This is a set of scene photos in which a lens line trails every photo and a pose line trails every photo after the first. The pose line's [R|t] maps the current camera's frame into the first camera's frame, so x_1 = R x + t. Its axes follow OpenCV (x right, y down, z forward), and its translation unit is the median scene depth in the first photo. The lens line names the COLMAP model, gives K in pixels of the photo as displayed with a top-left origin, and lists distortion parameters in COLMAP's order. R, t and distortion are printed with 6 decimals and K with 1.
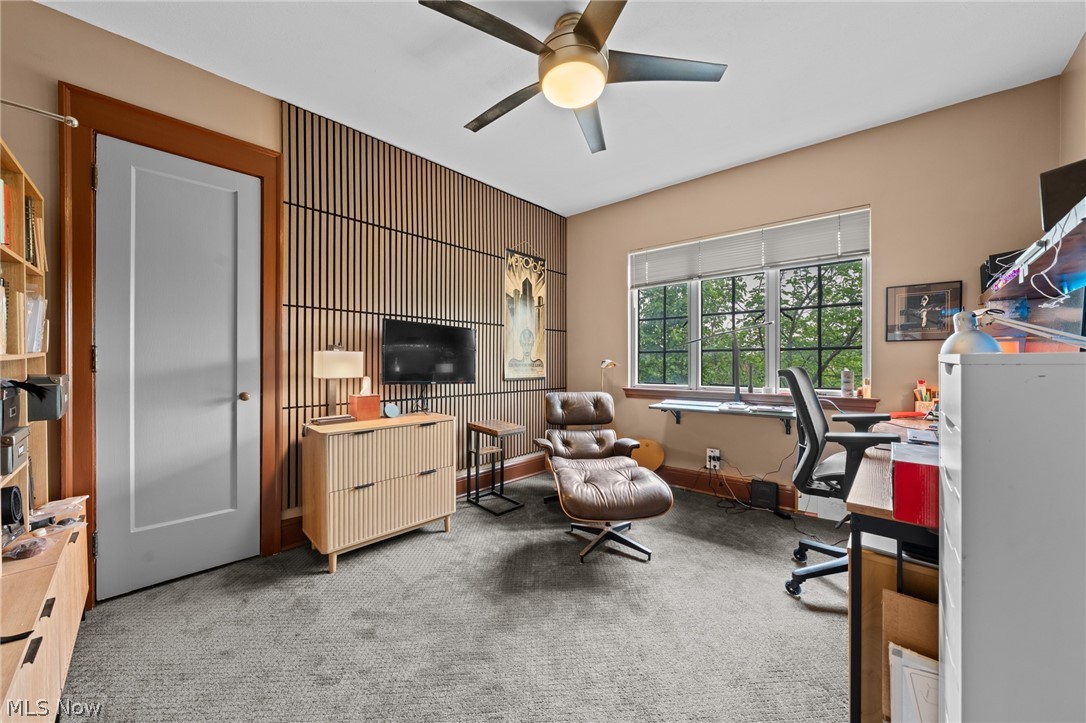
lens RADIAL K [[381.6, 0, 550.2], [0, 381.6, 359.3], [0, 0, 1]] dist [-0.000565, -0.000082]
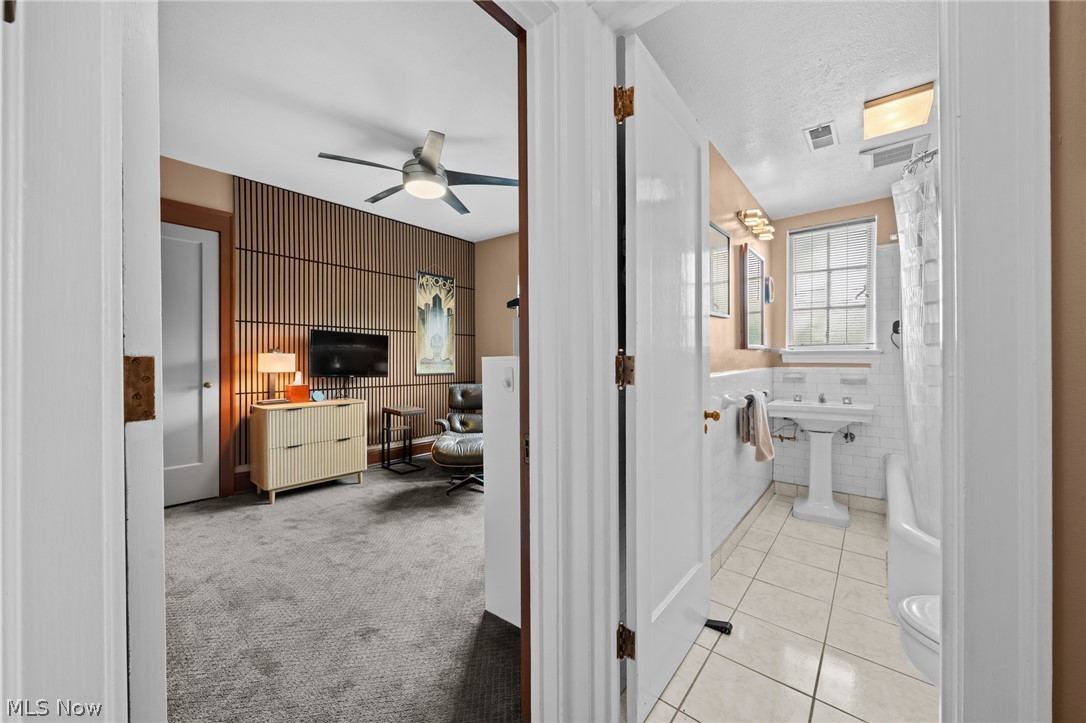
lens RADIAL K [[404.7, 0, 551.6], [0, 404.7, 358.0], [0, 0, 1]] dist [0.000329, 0.000061]
pose [[0.997840, -0.003343, 0.065607, 0.334426], [0.003341, 0.999994, 0.000142, -0.000913], [-0.065607, 0.000077, 0.997846, -0.518930]]
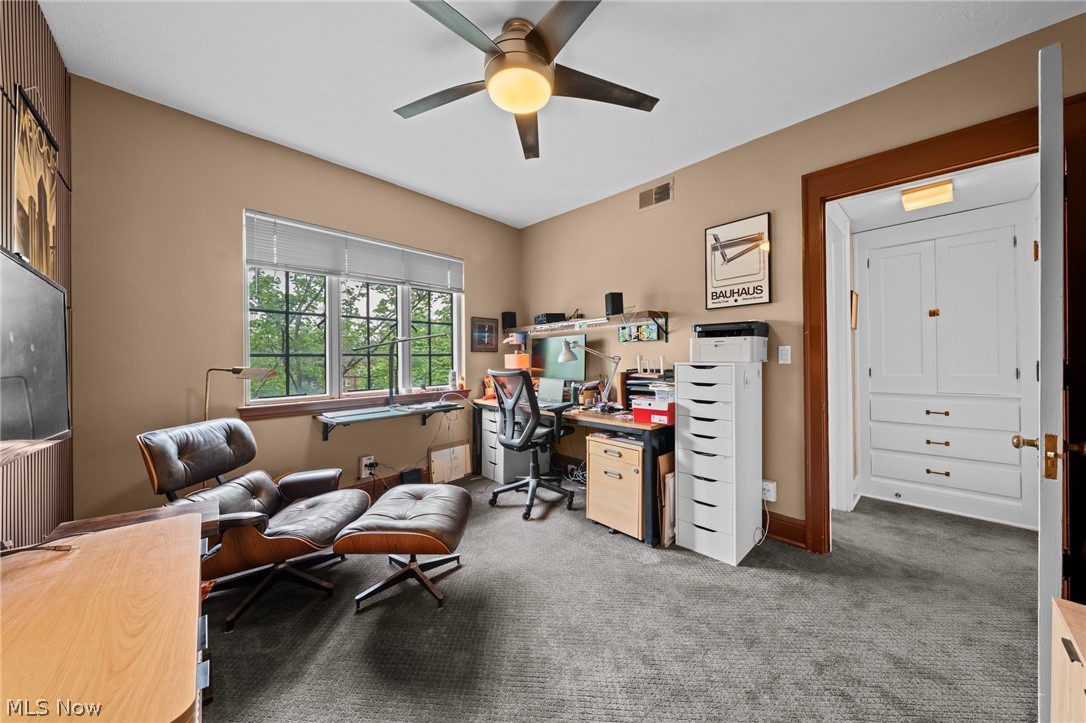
lens RADIAL K [[372.9, 0, 543.0], [0, 372.9, 361.5], [0, 0, 1]] dist [-0.000627, -0.000079]
pose [[0.082222, -0.002338, 0.996611, -0.623955], [0.007222, 0.999972, 0.001750, -0.007320], [-0.996588, 0.007053, 0.082236, 0.613493]]
